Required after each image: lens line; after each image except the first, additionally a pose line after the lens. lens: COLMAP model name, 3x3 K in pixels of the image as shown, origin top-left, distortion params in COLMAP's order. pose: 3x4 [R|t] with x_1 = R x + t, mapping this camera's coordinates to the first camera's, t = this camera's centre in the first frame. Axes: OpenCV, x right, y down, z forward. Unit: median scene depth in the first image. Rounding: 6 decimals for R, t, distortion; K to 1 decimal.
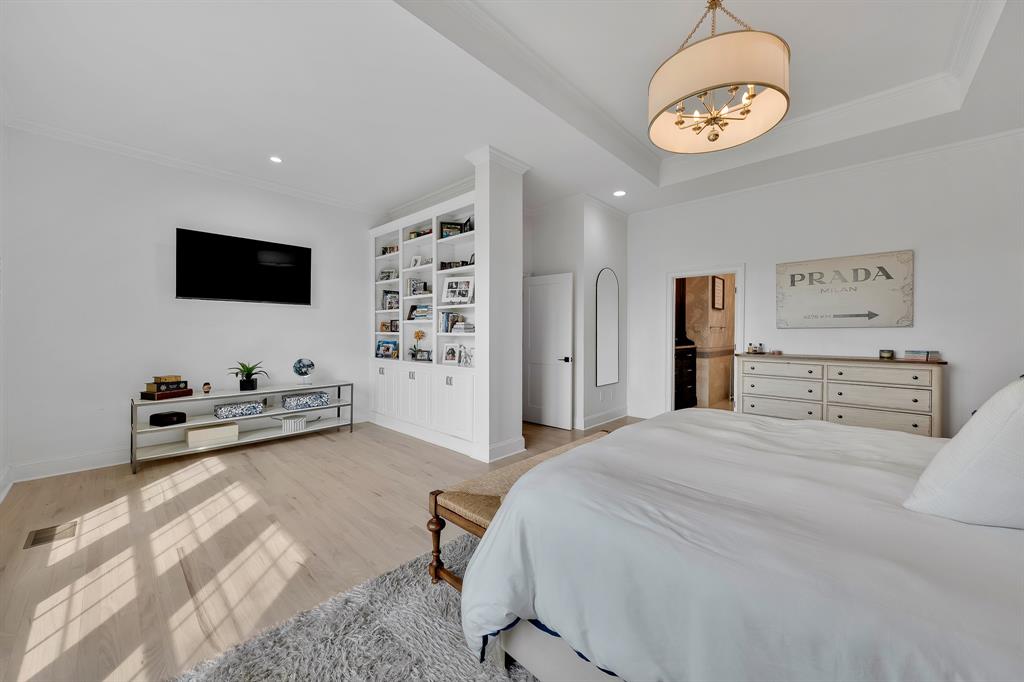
lens RADIAL K [[390.7, 0, 523.3], [0, 390.7, 336.8], [0, 0, 1]] dist [0.000334, 0.000053]
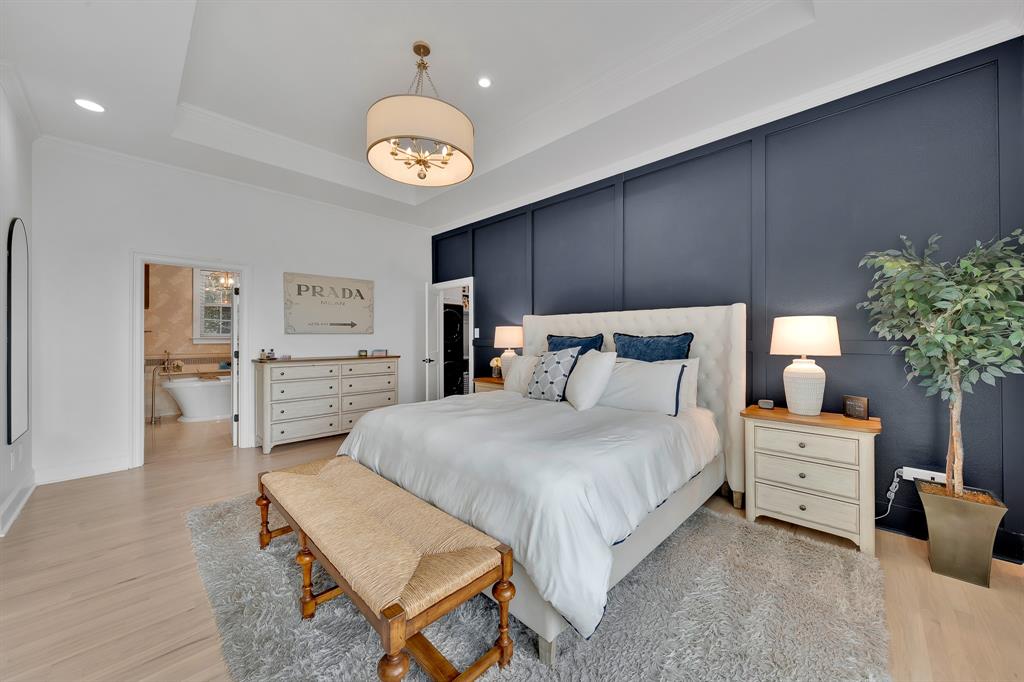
lens RADIAL K [[390.7, 0, 523.3], [0, 390.7, 336.8], [0, 0, 1]] dist [0.000334, 0.000053]
pose [[-0.030198, 0.000601, 0.999544, -0.453848], [0.017600, 0.999845, -0.000069, -0.003451], [-0.999389, 0.017590, -0.030204, 0.449216]]
